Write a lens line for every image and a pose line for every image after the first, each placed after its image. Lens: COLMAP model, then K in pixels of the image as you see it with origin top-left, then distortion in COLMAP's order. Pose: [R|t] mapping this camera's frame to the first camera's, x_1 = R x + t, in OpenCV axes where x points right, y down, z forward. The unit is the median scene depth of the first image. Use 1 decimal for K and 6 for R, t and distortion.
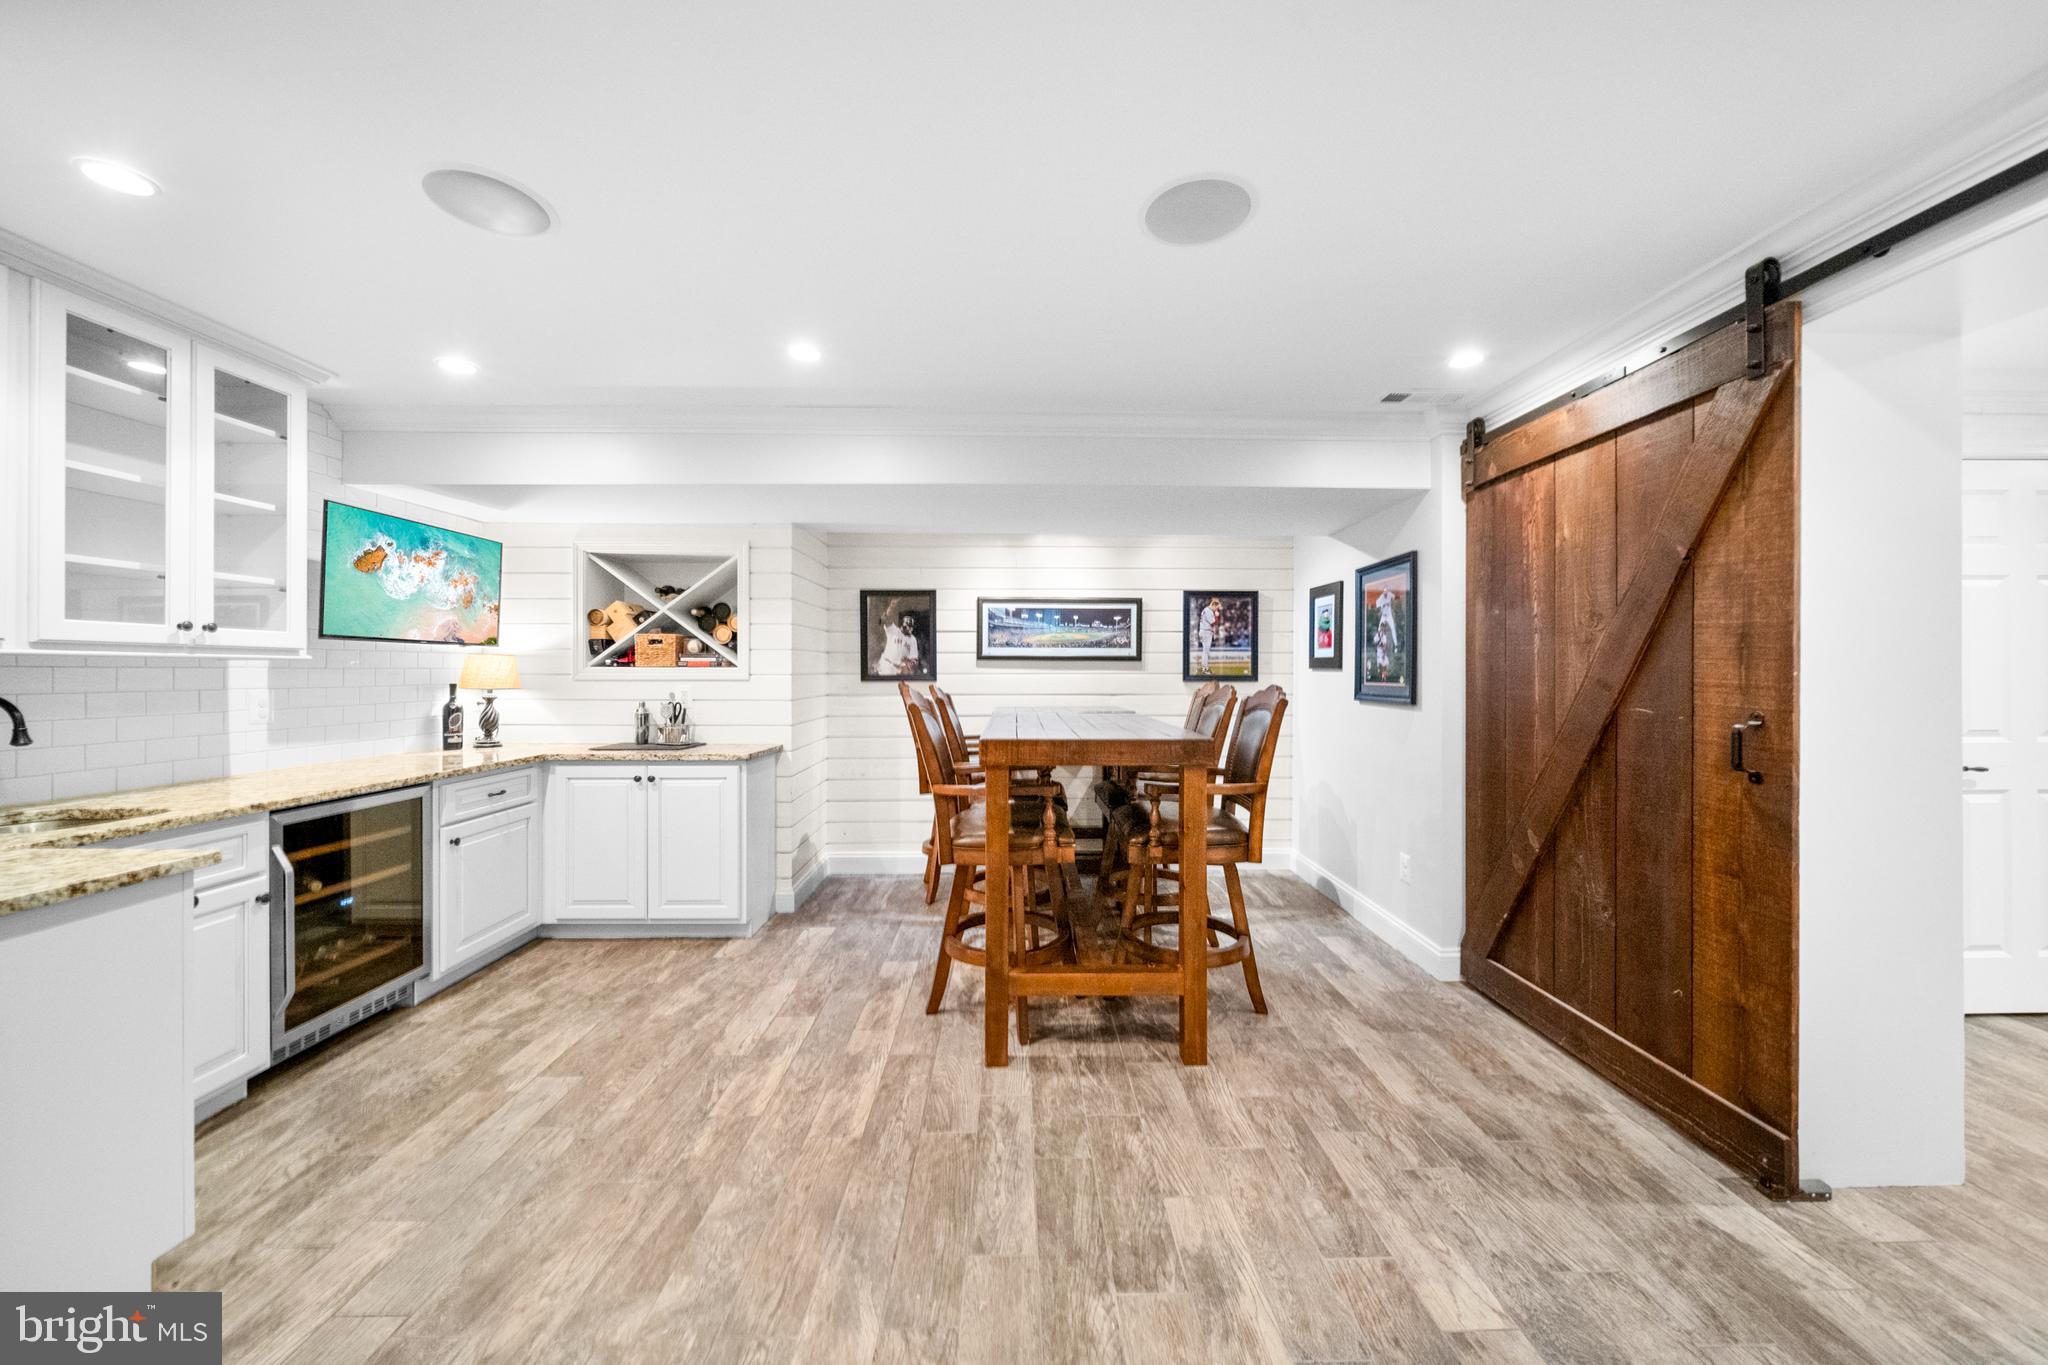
lens RADIAL K [[728.1, 0, 1027.3], [0, 728.1, 680.9], [0, 0, 1]] dist [-0.002332, -0.000379]
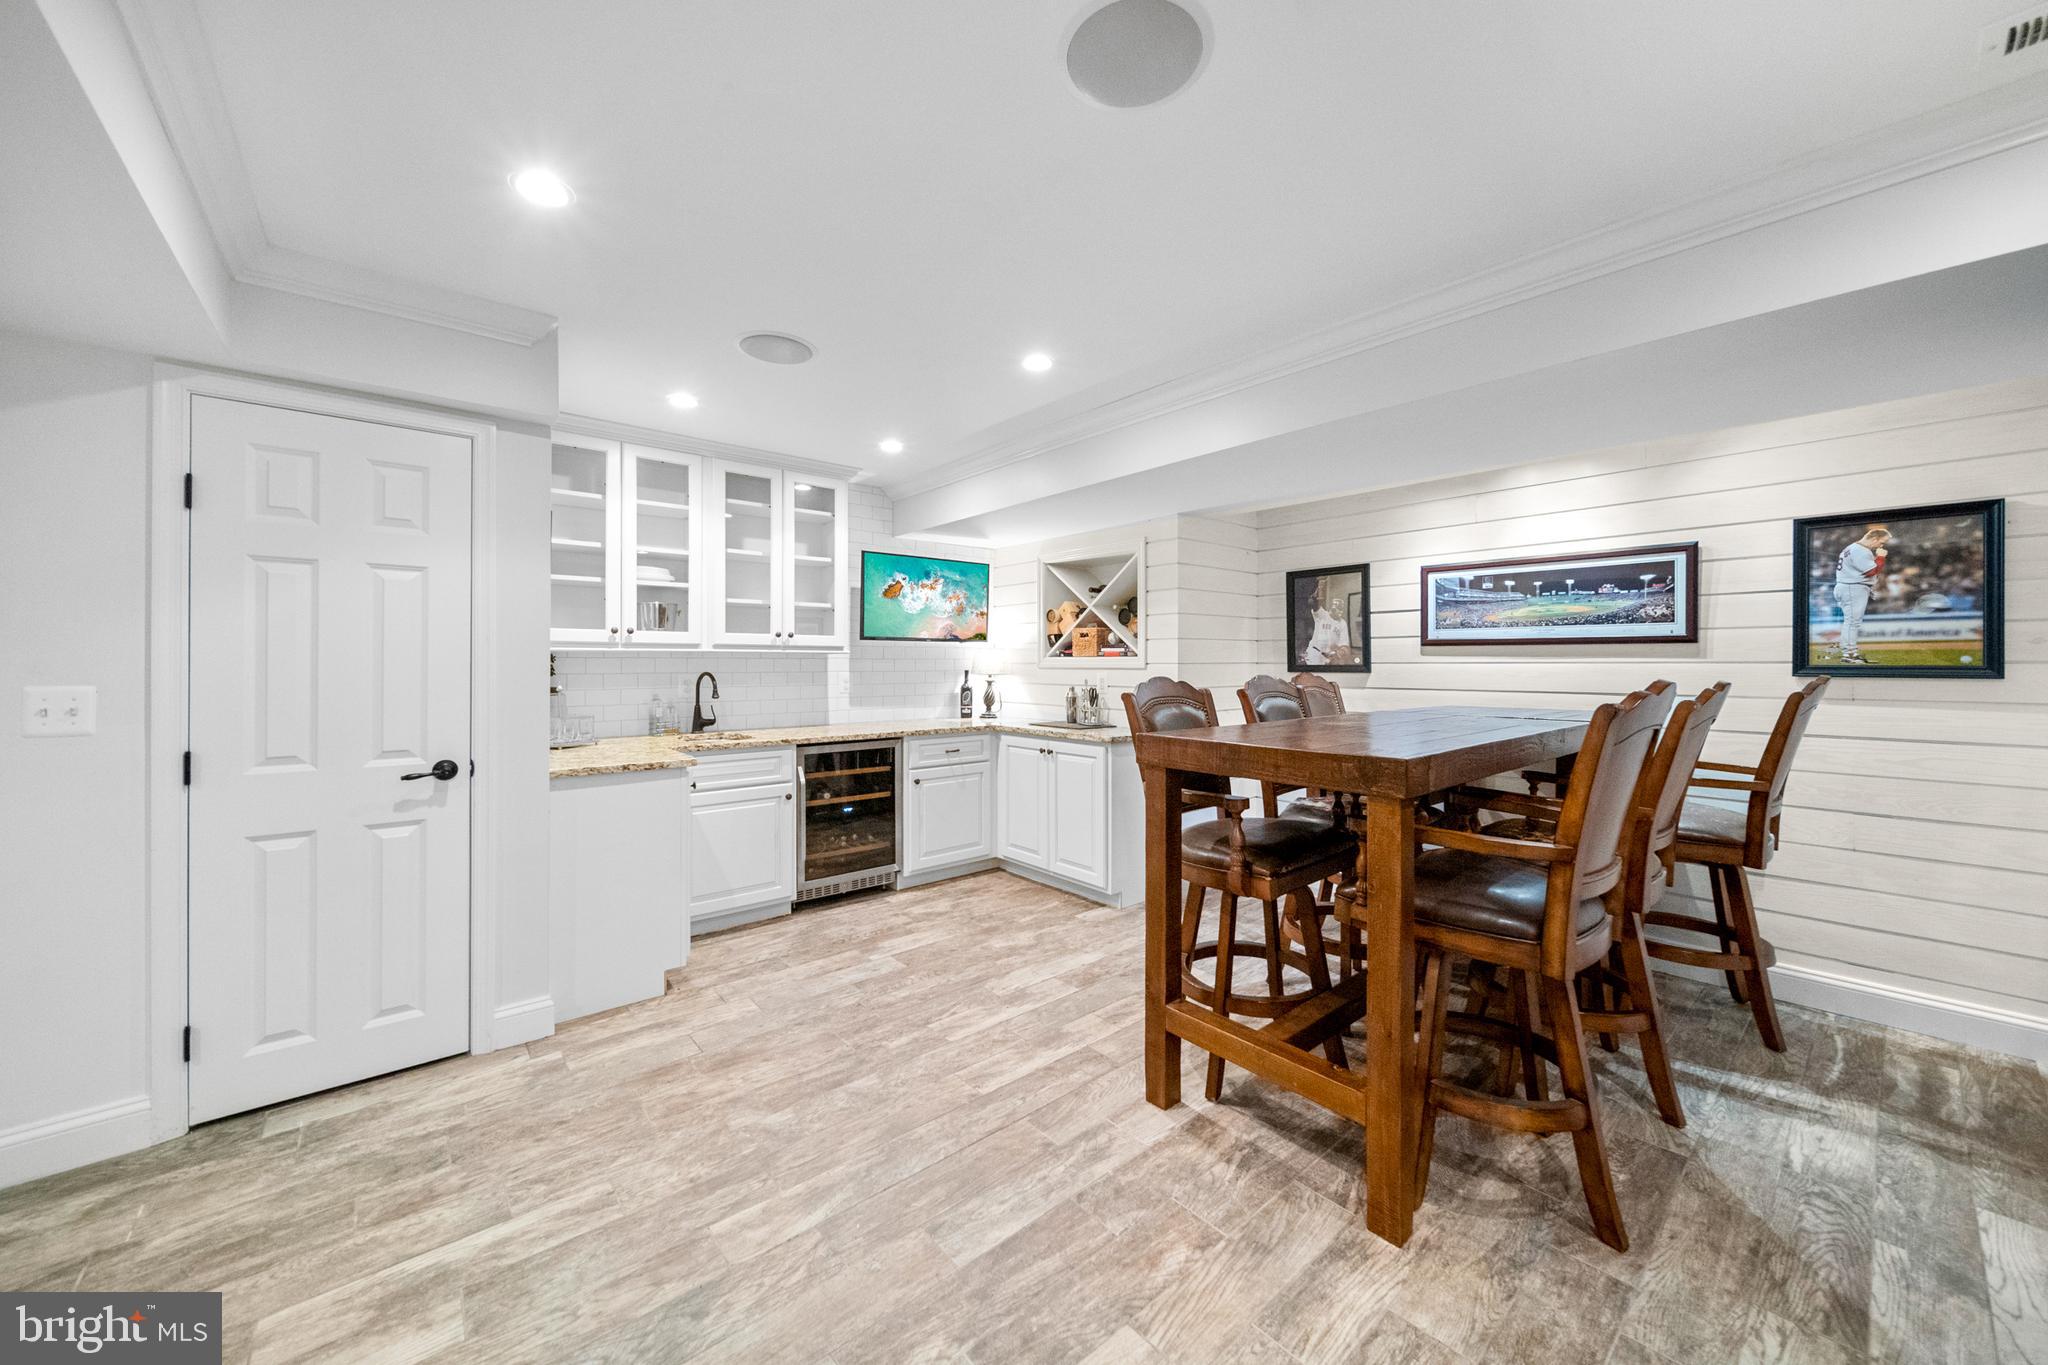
lens RADIAL K [[737.5, 0, 1024.2], [0, 737.5, 673.2], [0, 0, 1]] dist [-0.002071, -0.000397]
pose [[0.638161, 0.010704, -0.769829, 0.415908], [-0.009469, 0.999937, 0.006054, 0.000676], [0.769845, 0.003426, 0.638222, 0.231866]]
